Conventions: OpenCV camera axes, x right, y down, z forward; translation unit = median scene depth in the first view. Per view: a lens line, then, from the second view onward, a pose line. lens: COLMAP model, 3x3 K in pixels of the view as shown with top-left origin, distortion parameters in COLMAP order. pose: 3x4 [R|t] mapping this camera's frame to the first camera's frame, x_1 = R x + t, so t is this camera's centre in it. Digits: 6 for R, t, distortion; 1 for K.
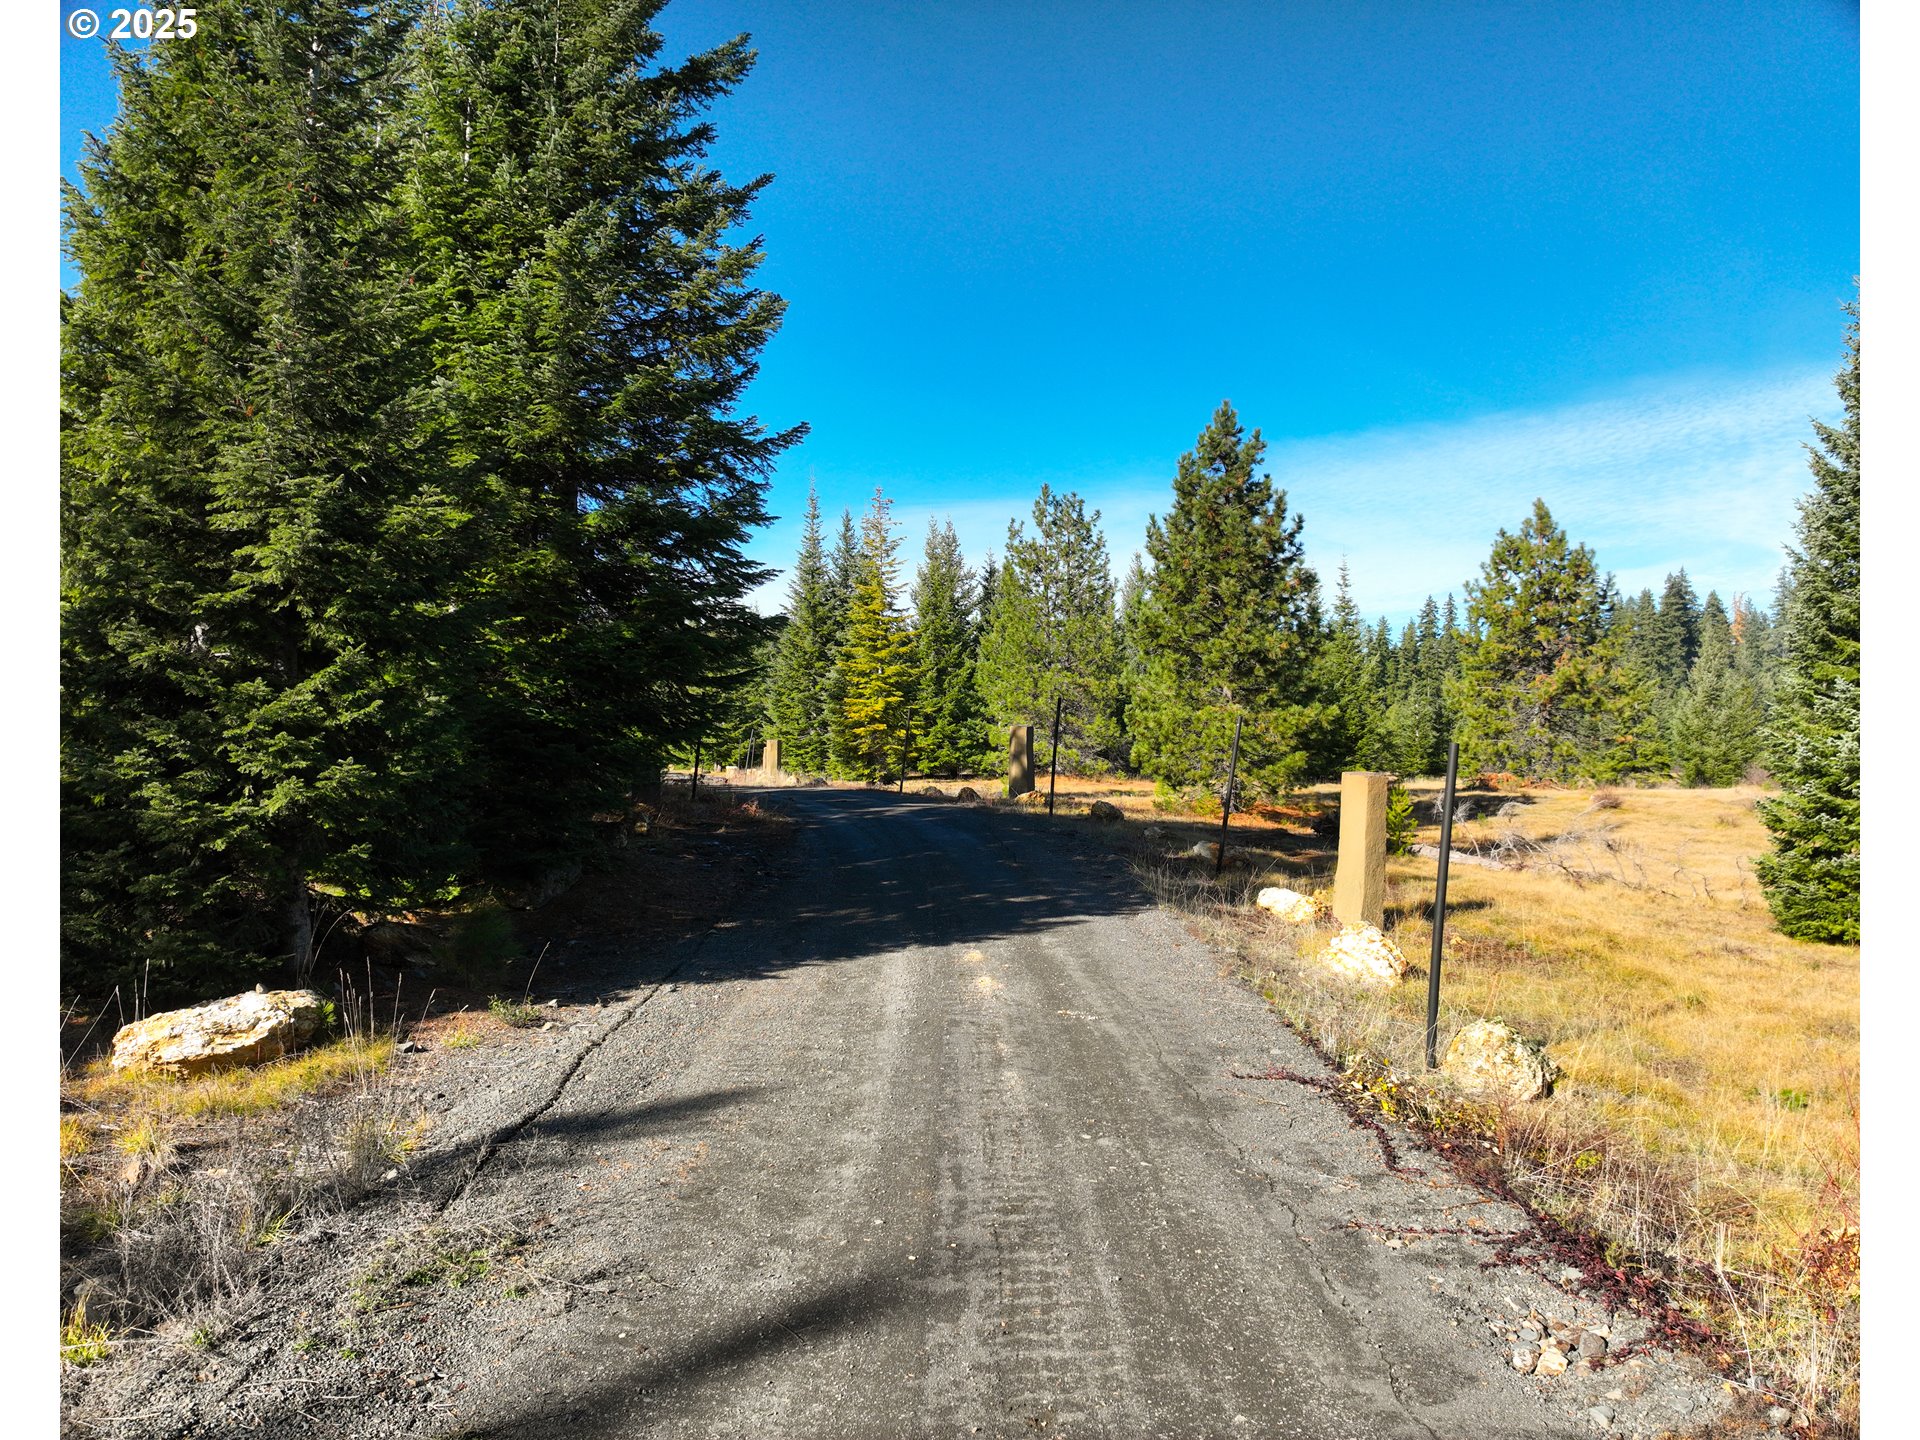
lens RADIAL K [[1330.9, 0, 960.0], [0, 1330.9, 720.0], [0, 0, 1]] dist [-0.072650, -0.073889]
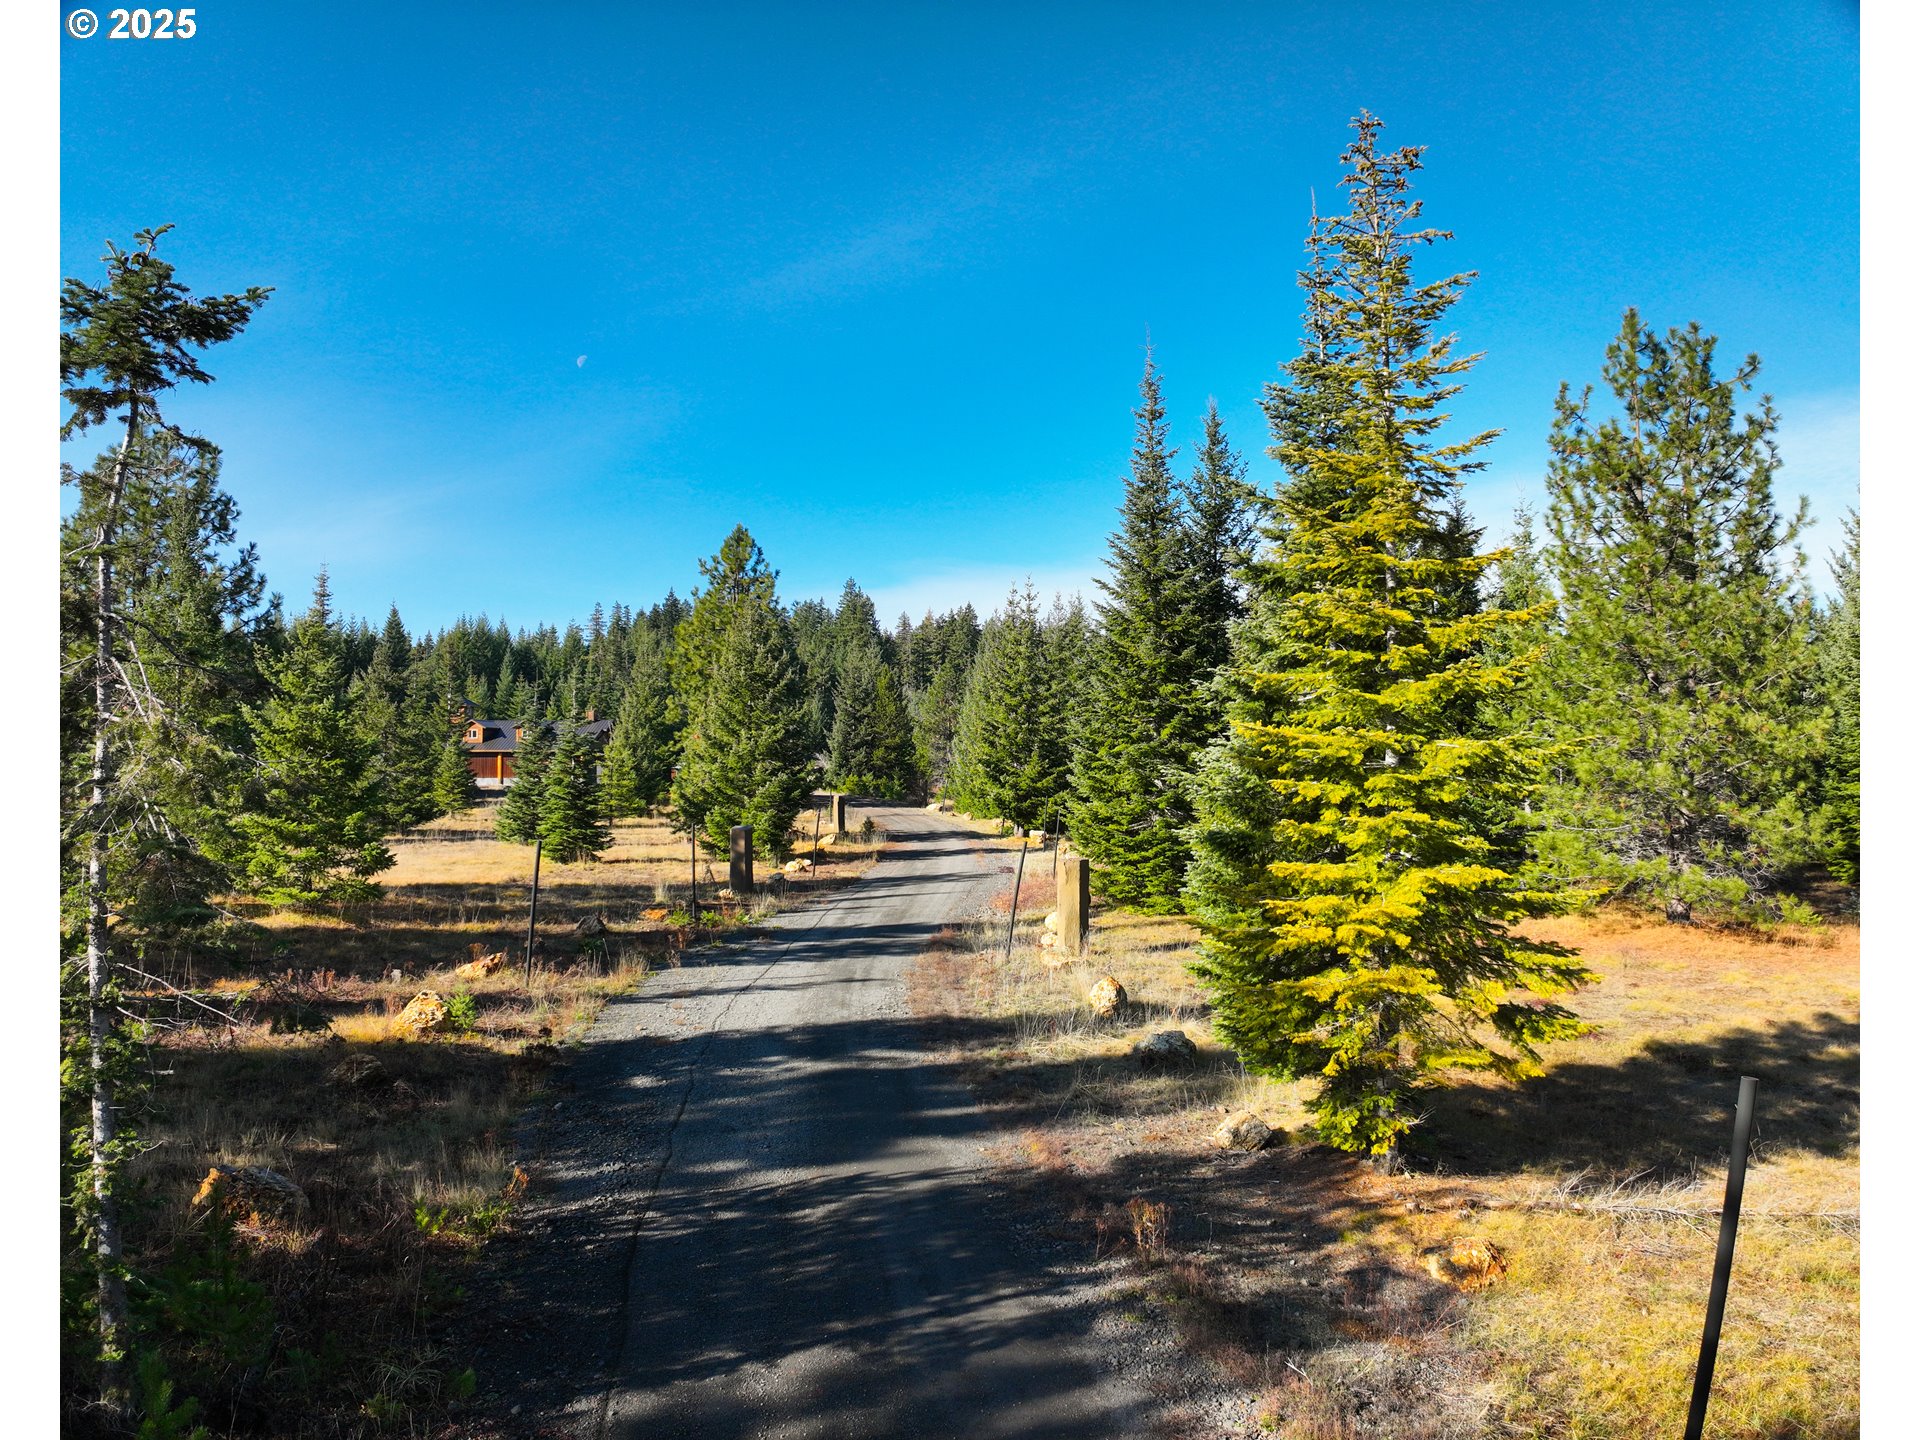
lens RADIAL K [[1330.9, 0, 960.0], [0, 1330.9, 720.0], [0, 0, 1]] dist [-0.072650, -0.073889]
pose [[0.966642, -0.009671, -0.255950, -0.052898], [0.009473, 0.999953, -0.002007, -0.030607], [0.255957, -0.000485, 0.966688, 0.489601]]
